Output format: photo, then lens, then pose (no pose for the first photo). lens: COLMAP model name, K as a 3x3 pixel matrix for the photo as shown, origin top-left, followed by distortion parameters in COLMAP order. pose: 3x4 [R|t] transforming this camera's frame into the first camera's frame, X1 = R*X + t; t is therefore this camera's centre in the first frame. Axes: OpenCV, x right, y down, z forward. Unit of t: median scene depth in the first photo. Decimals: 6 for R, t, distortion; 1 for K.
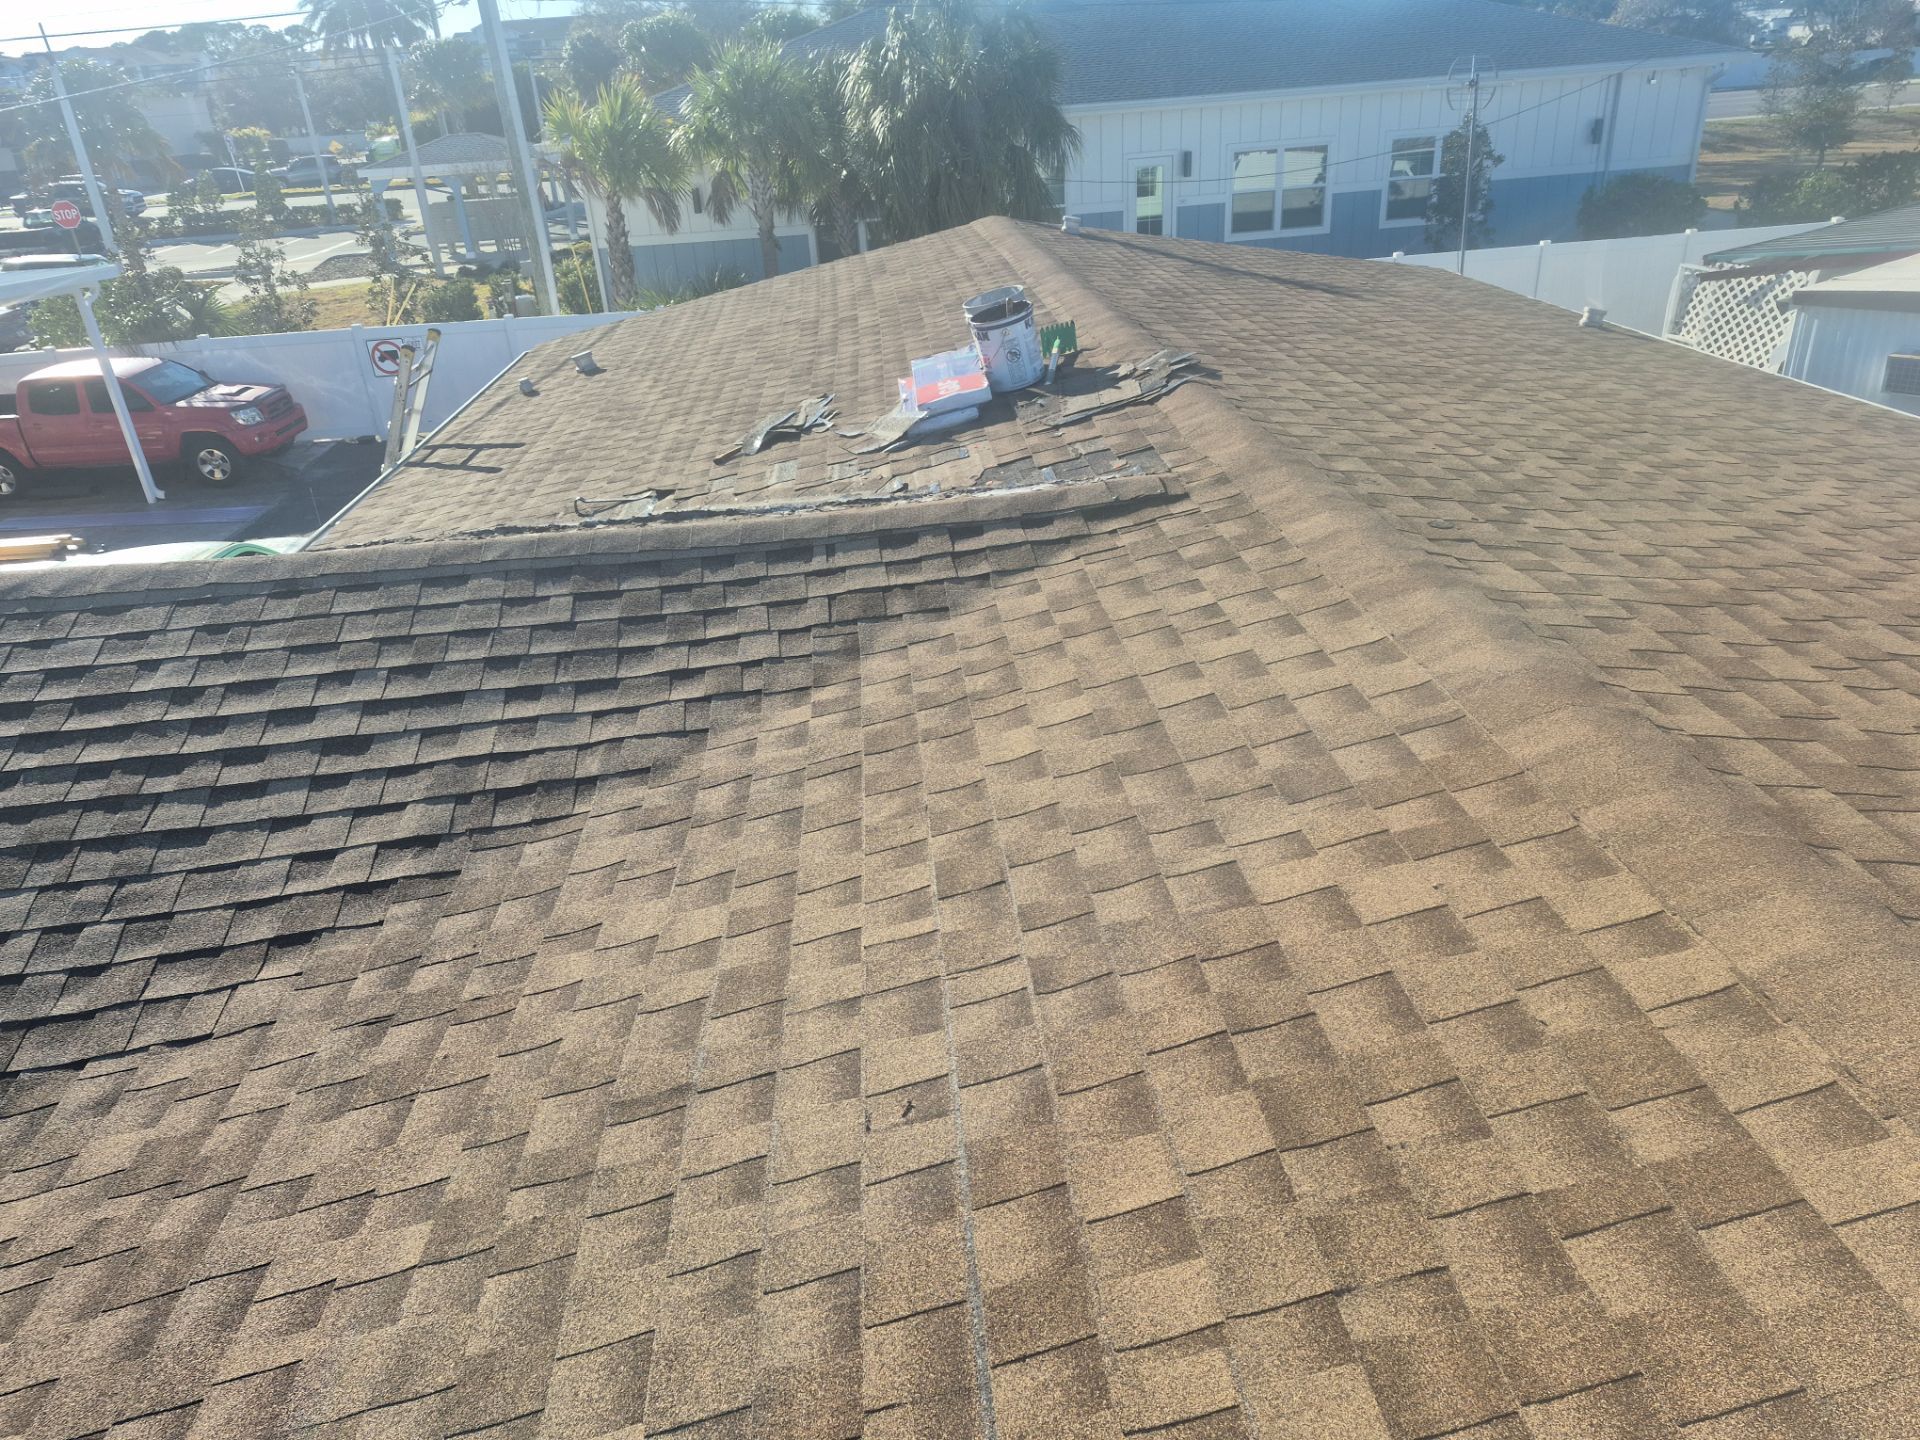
lens RADIAL K [[1312.4, 0, 960.0], [0, 1312.4, 720.0], [0, 0, 1]] dist [0.091936, -0.104441]
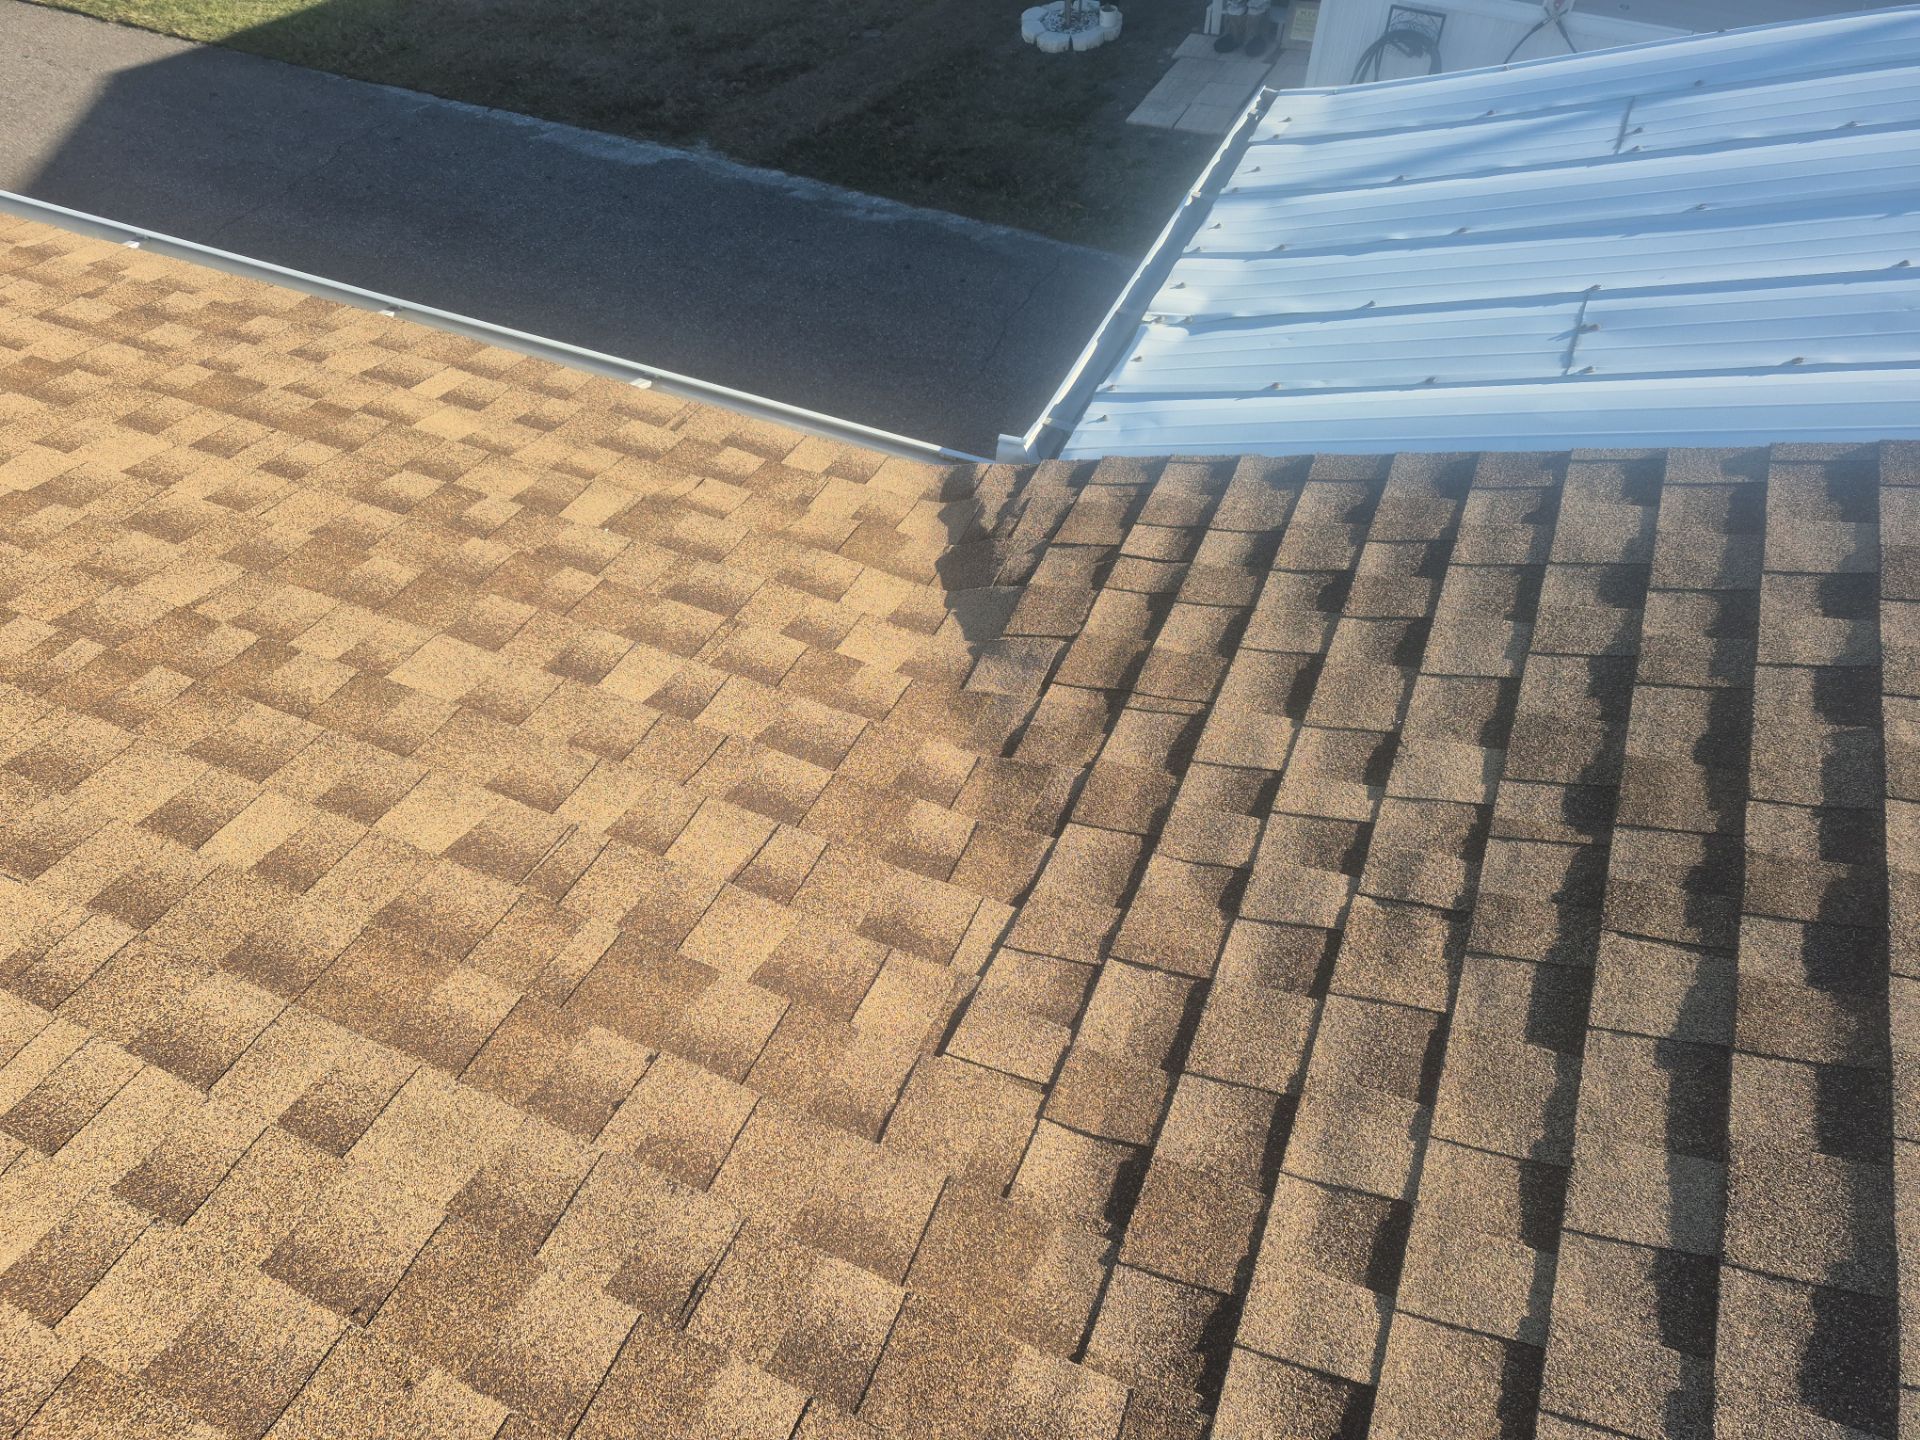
lens RADIAL K [[1312.4, 0, 960.0], [0, 1312.4, 720.0], [0, 0, 1]] dist [0.091936, -0.104441]
pose [[-0.487779, 0.699568, -0.522184, -0.320206], [-0.338064, 0.400121, 0.851831, -0.294364], [0.804850, 0.592037, 0.041328, 0.795156]]
